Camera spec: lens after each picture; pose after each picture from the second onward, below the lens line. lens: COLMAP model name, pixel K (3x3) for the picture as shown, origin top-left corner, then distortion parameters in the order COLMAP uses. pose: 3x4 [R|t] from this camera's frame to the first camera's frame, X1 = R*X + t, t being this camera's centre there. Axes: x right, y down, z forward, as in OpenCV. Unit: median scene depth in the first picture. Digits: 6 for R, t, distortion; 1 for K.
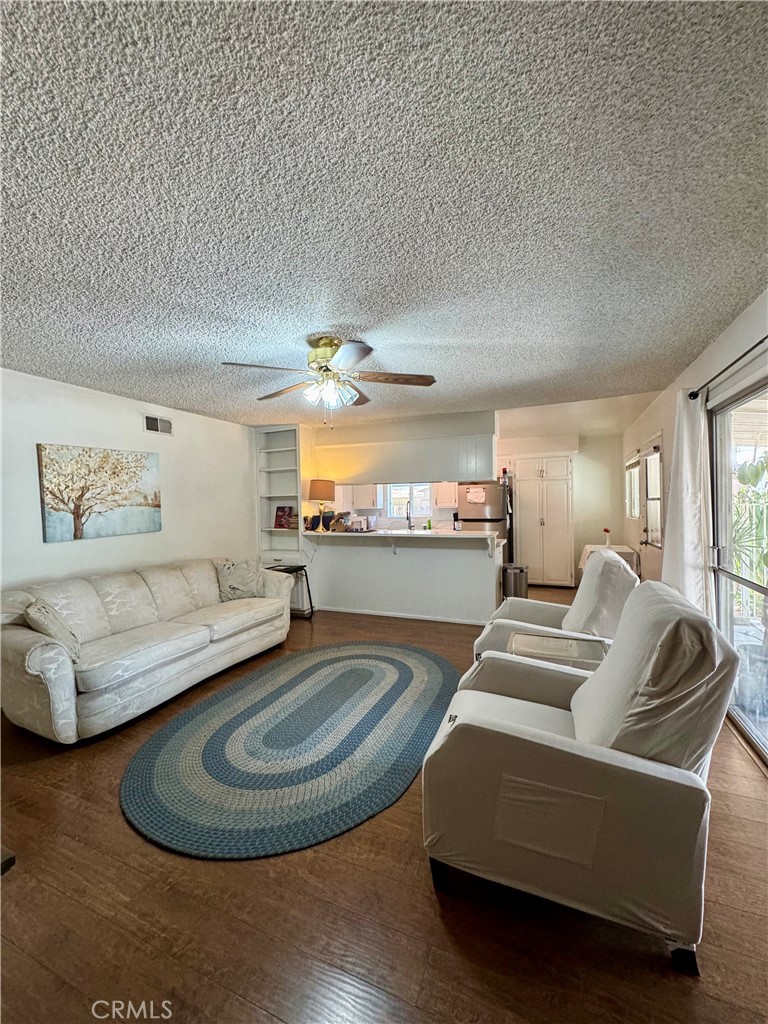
lens RADIAL K [[409.5, 0, 383.1], [0, 409.5, 513.0], [0, 0, 1]] dist [-0.003177, -0.000322]
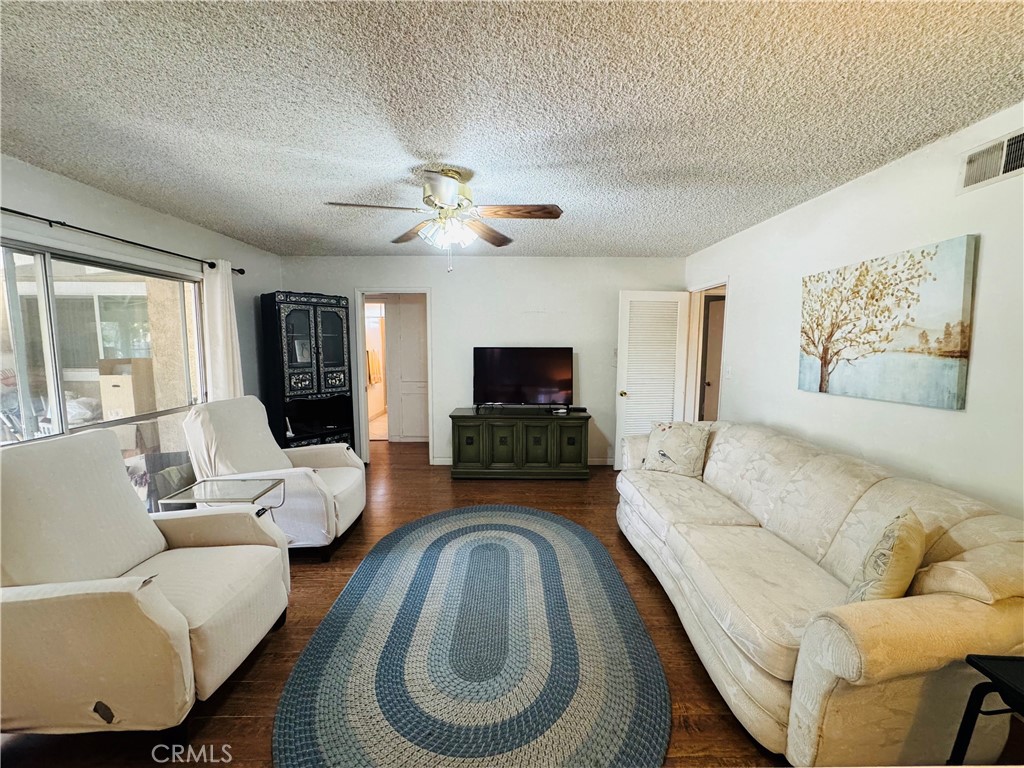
lens RADIAL K [[409.5, 0, 507.9], [0, 409.5, 384.0], [0, 0, 1]] dist [-0.003177, -0.000322]
pose [[-0.920106, 0.054019, -0.387926, 0.094011], [0.002666, 0.991284, 0.131714, -0.052443], [0.391660, 0.120157, -0.912231, 1.403766]]
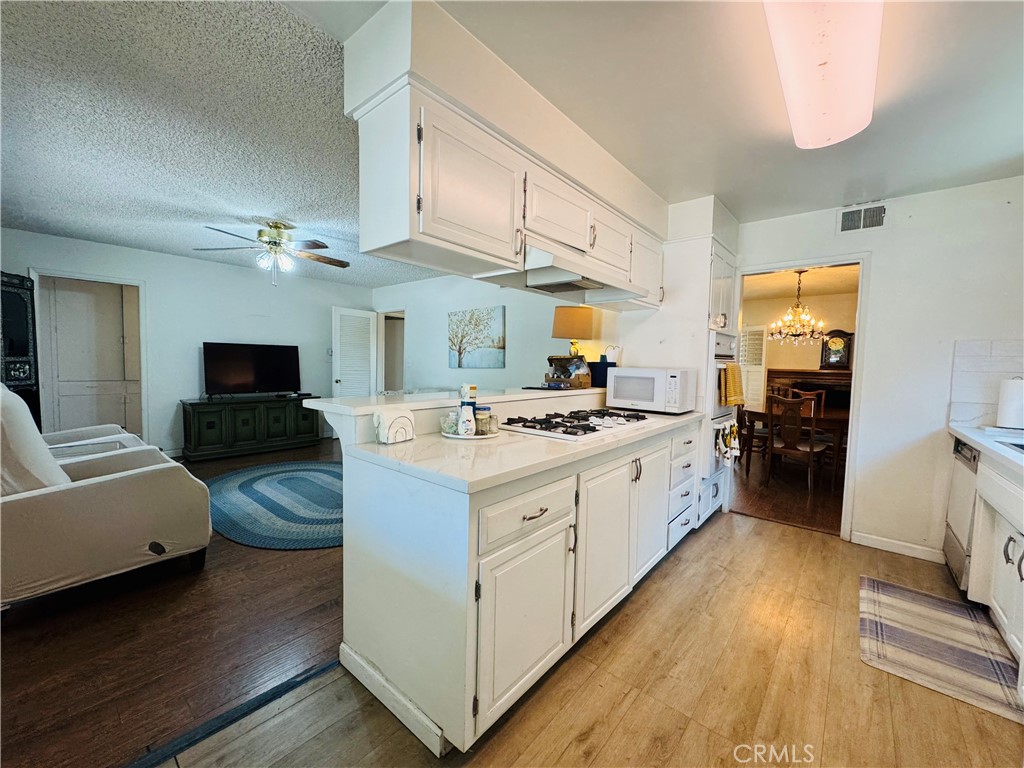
lens RADIAL K [[409.5, 0, 507.1], [0, 409.5, 384.3], [0, 0, 1]] dist [-0.003177, -0.000322]
pose [[-0.302582, 0.060836, -0.951180, 0.734245], [-0.041602, 0.996167, 0.076947, -0.003871], [0.952215, 0.062853, -0.298891, 1.604220]]
